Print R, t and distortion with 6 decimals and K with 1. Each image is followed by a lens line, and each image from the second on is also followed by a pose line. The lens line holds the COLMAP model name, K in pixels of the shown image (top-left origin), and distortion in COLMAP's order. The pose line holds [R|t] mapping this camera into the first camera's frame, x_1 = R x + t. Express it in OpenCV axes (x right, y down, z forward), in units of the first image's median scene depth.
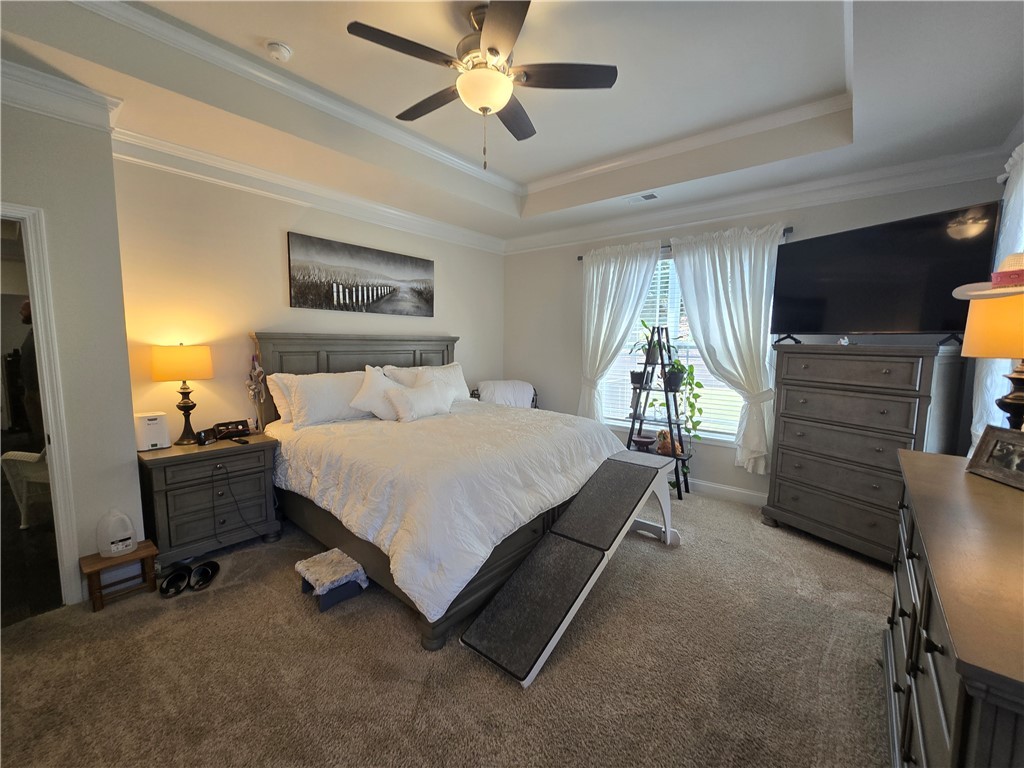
lens RADIAL K [[421.4, 0, 517.2], [0, 421.4, 383.4], [0, 0, 1]] dist [-0.001978, -0.000474]
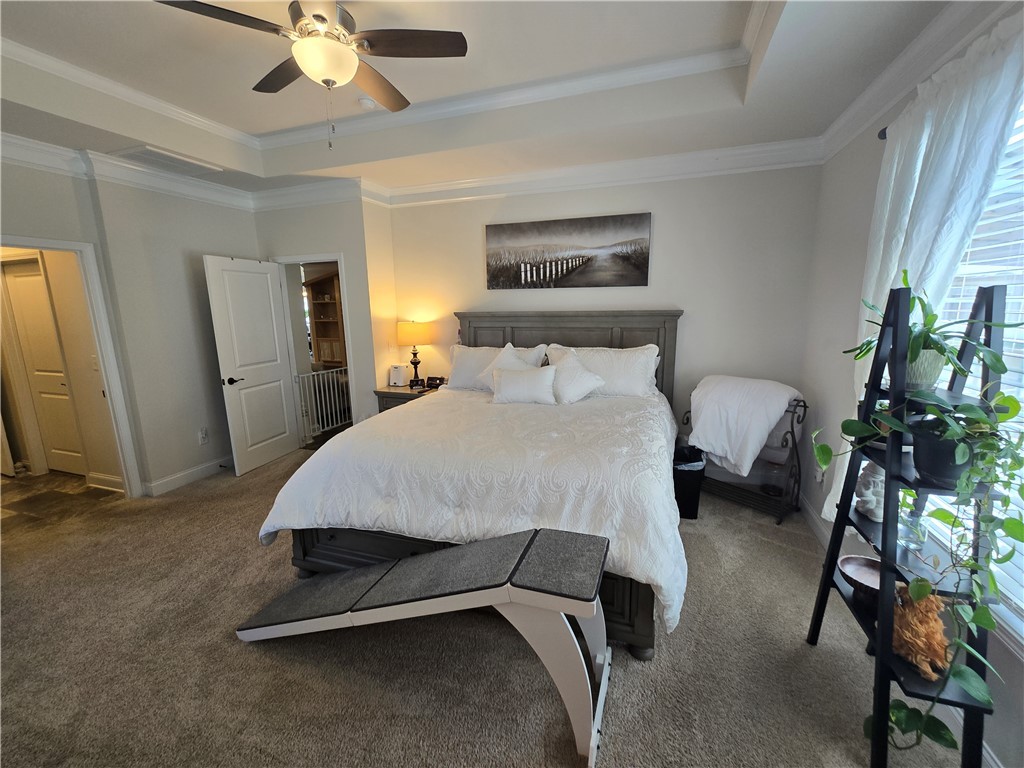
lens RADIAL K [[421.4, 0, 517.2], [0, 421.4, 383.4], [0, 0, 1]] dist [-0.001978, -0.000474]
pose [[0.350740, 0.163537, -0.922083, 0.607711], [-0.070852, 0.986446, 0.148002, -0.096725], [0.933789, 0.013421, 0.357573, 0.622816]]
